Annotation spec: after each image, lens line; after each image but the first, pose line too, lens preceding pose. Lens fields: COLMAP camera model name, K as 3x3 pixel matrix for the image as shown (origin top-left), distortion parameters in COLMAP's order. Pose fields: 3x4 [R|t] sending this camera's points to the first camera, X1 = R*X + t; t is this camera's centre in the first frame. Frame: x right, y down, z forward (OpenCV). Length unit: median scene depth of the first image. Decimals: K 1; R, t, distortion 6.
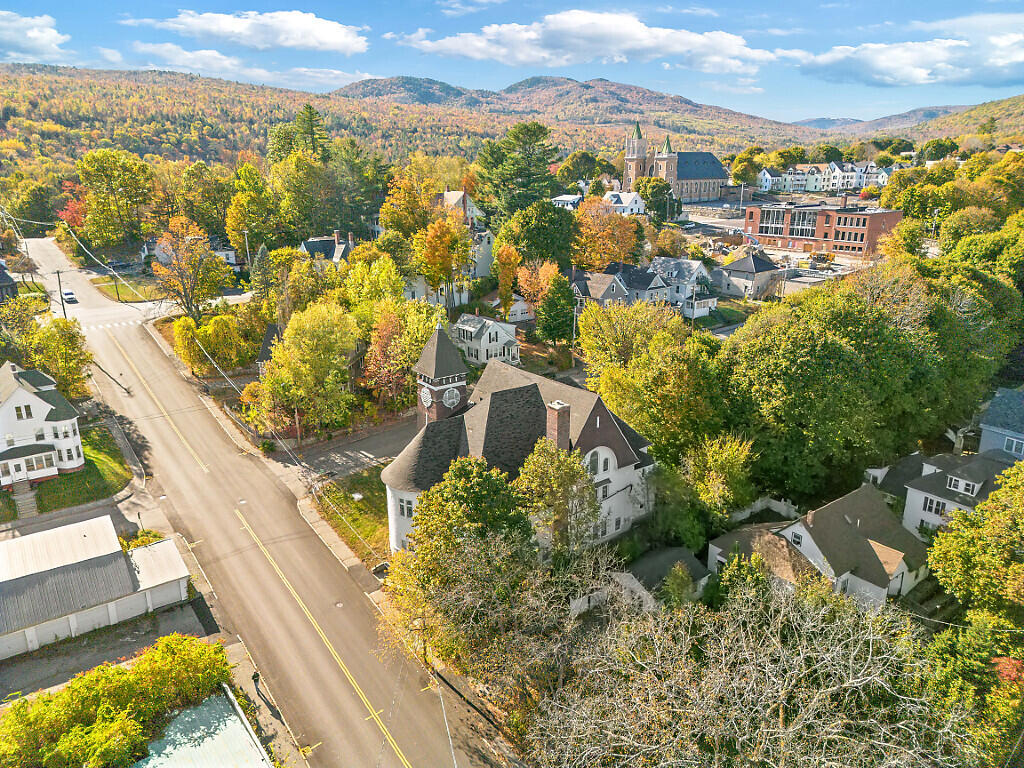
lens RADIAL K [[718.5, 0, 512.0], [0, 718.5, 384.0], [0, 0, 1]] dist [0.042085, -0.001131]
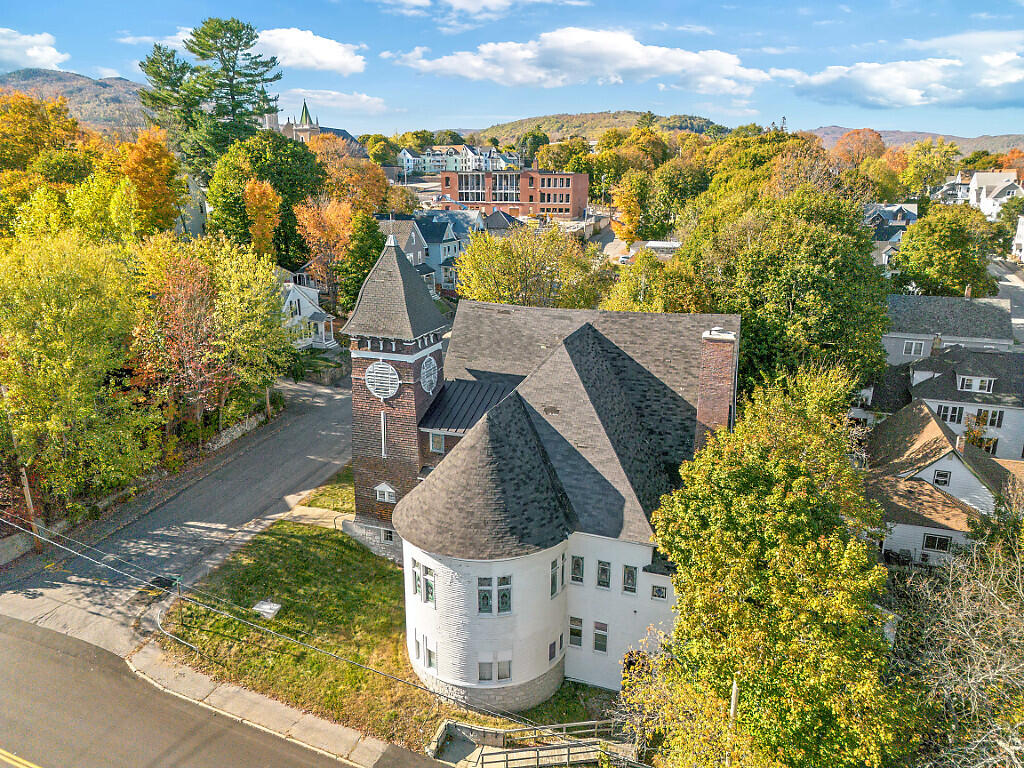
lens RADIAL K [[718.4, 0, 512.0], [0, 718.4, 384.0], [0, 0, 1]] dist [0.001223, -0.000182]
pose [[0.824473, -0.145079, 0.546988, -0.150322], [0.156525, 0.987333, 0.025944, 0.010227], [-0.543823, 0.064227, 0.836738, 0.235939]]
